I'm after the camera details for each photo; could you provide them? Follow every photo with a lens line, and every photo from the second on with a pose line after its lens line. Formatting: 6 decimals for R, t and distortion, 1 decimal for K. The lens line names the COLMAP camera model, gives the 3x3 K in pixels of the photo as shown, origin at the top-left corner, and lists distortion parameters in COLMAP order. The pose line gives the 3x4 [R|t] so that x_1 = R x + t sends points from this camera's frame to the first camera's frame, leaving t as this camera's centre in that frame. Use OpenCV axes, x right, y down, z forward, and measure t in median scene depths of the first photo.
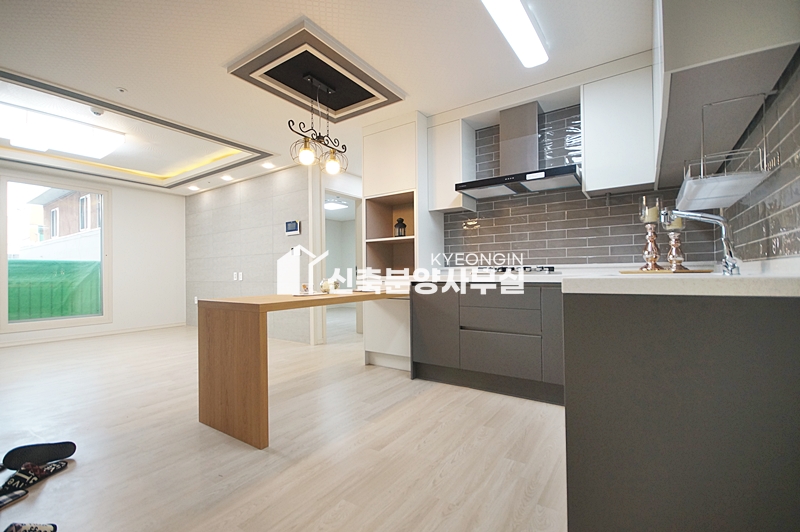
lens RADIAL K [[359.9, 0, 394.8], [0, 359.9, 274.1], [0, 0, 1]] dist [-0.001452, -0.000280]
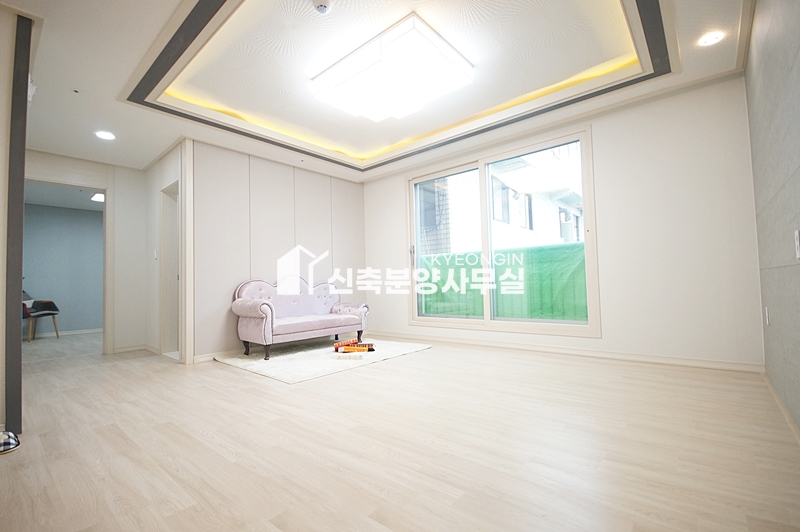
lens RADIAL K [[357.8, 0, 389.7], [0, 357.8, 268.8], [0, 0, 1]] dist [0.000481, 0.000311]
pose [[-0.108198, -0.027822, -0.993740, -0.141587], [0.029130, 0.999090, -0.031144, 0.025506], [0.993702, -0.032317, -0.107289, 0.751950]]
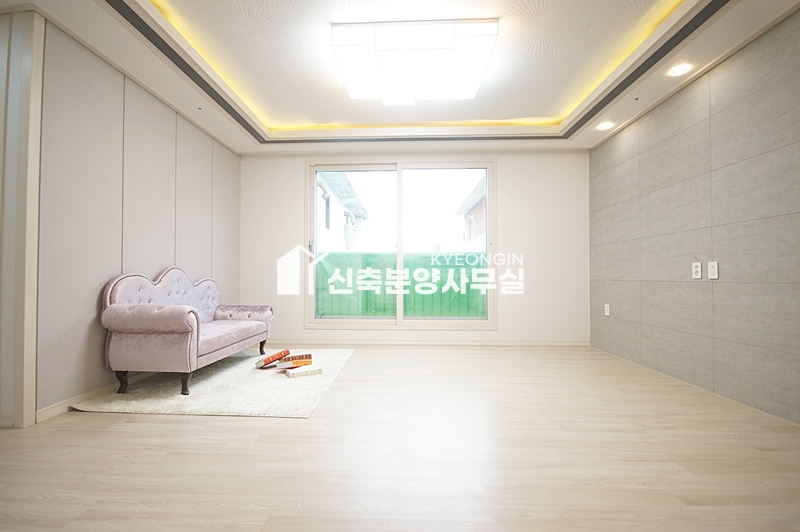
lens RADIAL K [[365.4, 0, 387.7], [0, 365.4, 268.5], [0, 0, 1]] dist [-0.000845, -0.000595]
pose [[0.536623, -0.006401, -0.843798, -0.263368], [-0.005945, 0.999918, -0.011366, 0.012539], [0.843801, 0.011116, 0.536541, 0.400159]]
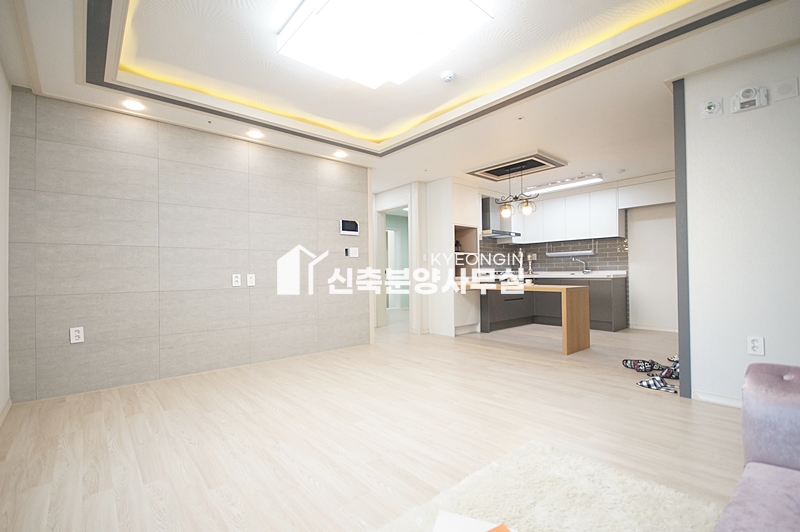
lens RADIAL K [[357.8, 0, 389.7], [0, 357.8, 268.8], [0, 0, 1]] dist [0.000481, 0.000311]
pose [[0.255116, 0.019574, 0.966712, -1.057665], [0.008703, 0.999708, -0.022539, 0.003014], [-0.966871, 0.014163, 0.254871, 0.592536]]
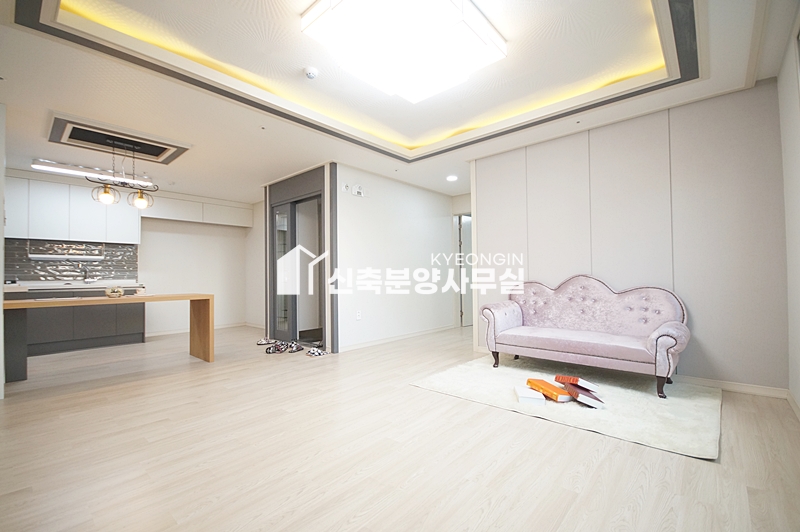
lens RADIAL K [[348.8, 0, 387.4], [0, 348.8, 270.4], [0, 0, 1]] dist [-0.002900, -0.000637]
pose [[-0.990706, 0.025597, 0.133590, -0.699882], [0.023011, 0.999517, -0.020867, 0.001785], [-0.134060, -0.017599, -0.990817, 1.109080]]
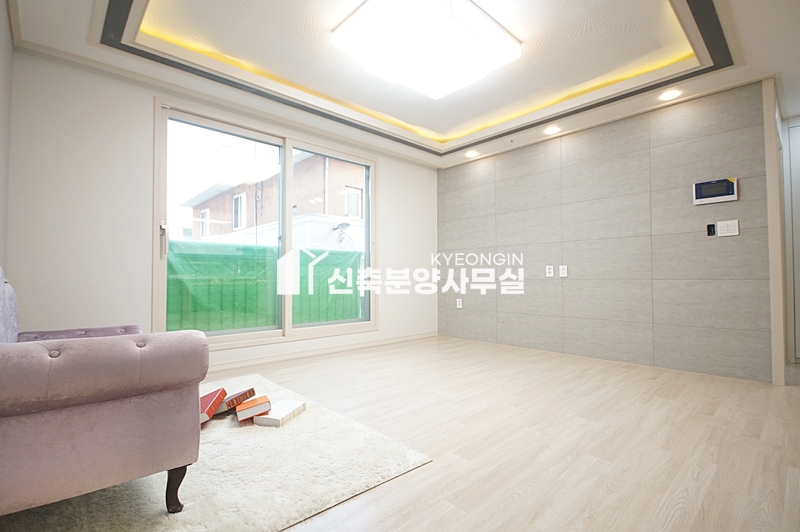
lens RADIAL K [[373.8, 0, 388.5], [0, 373.8, 267.8], [0, 0, 1]] dist [0.019052, -0.017548]
pose [[0.975386, 0.002334, -0.220494, -0.620862], [-0.007948, 0.999666, -0.024577, 0.021174], [0.220363, 0.025725, 0.975079, 0.225345]]
